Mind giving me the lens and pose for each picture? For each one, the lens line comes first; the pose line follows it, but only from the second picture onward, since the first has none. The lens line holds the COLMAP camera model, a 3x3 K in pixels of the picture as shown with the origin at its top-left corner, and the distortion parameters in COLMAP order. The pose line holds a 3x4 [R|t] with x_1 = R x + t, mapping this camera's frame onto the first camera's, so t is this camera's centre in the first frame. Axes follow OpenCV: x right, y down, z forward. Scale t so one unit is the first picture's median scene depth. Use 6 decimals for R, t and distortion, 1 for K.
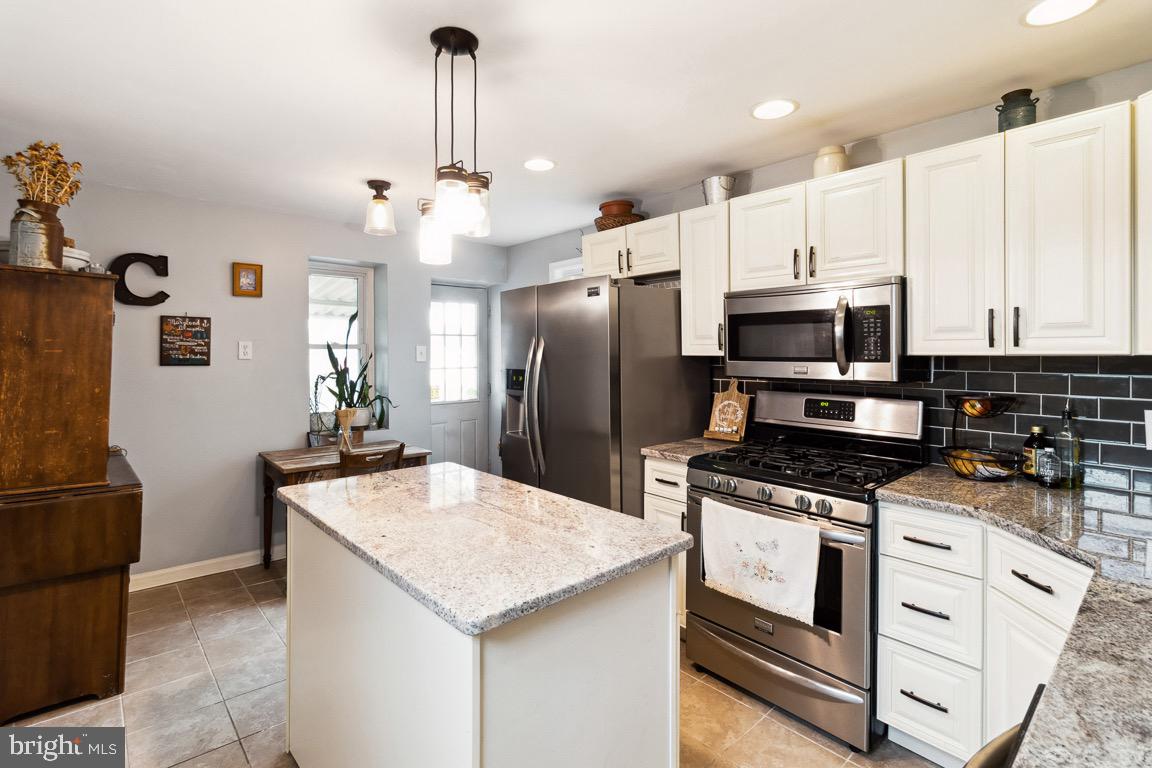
lens RADIAL K [[534.6, 0, 574.6], [0, 534.6, 353.1], [0, 0, 1]] dist [0.000803, 0.000168]
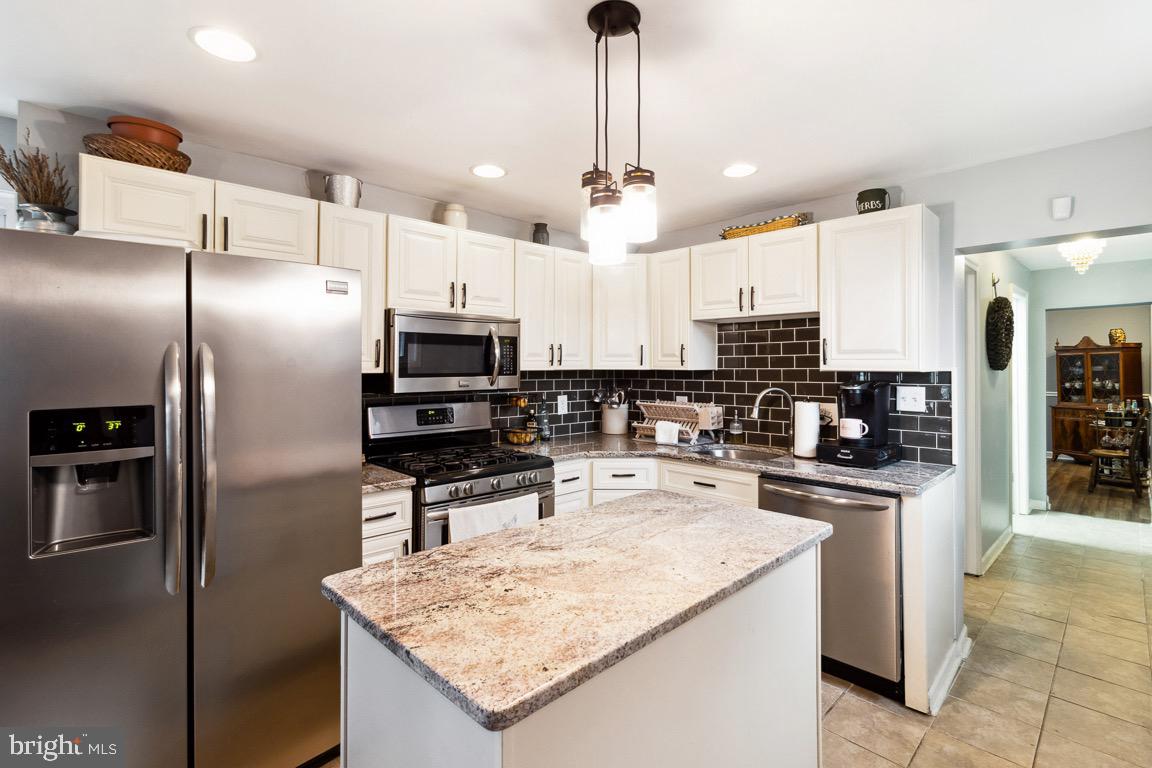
lens RADIAL K [[561.1, 0, 543.4], [0, 561.1, 364.3], [0, 0, 1]] dist [-0.000782, -0.000680]
pose [[-0.032449, 0.004453, 0.999463, -0.879613], [0.002417, 0.999987, -0.004377, -0.006201], [-0.999470, 0.002274, -0.032459, 0.881010]]
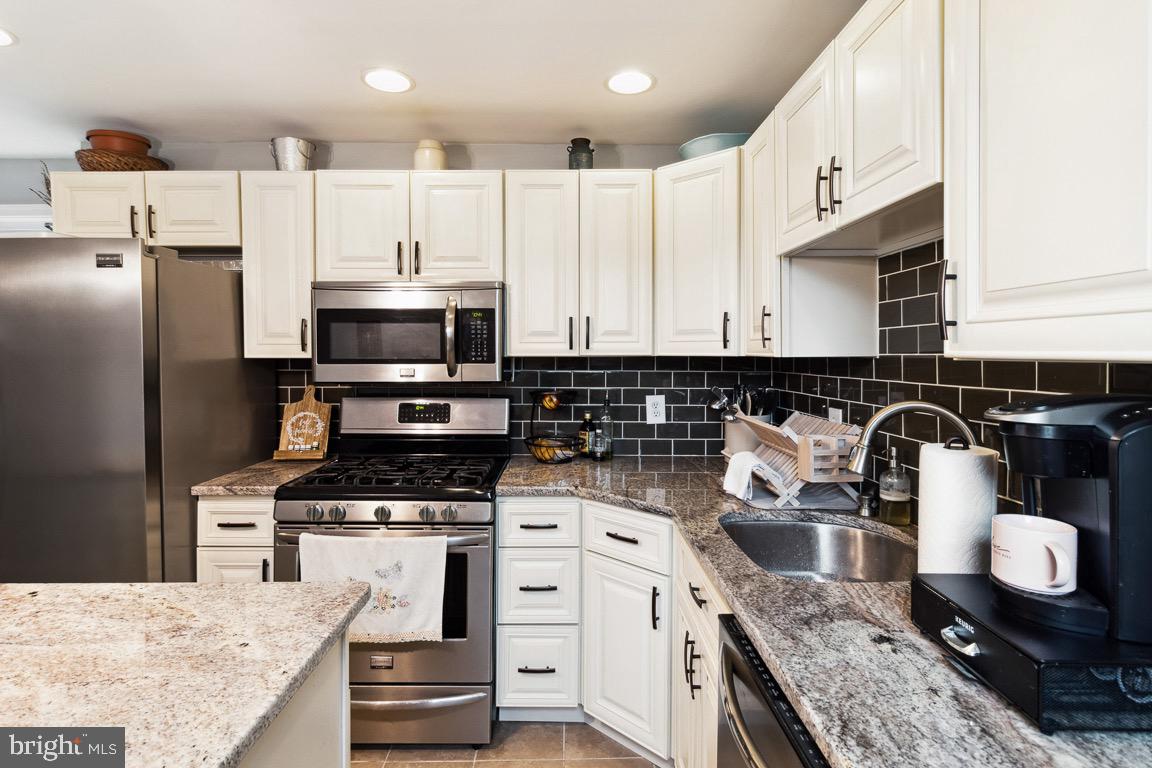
lens RADIAL K [[567.6, 0, 562.8], [0, 567.6, 360.2], [0, 0, 1]] dist [0.000103, -0.000816]
pose [[0.663525, -0.006520, 0.748126, -0.139573], [0.000513, 0.999966, 0.008260, 0.001902], [-0.748154, -0.005097, 0.663505, 0.145154]]
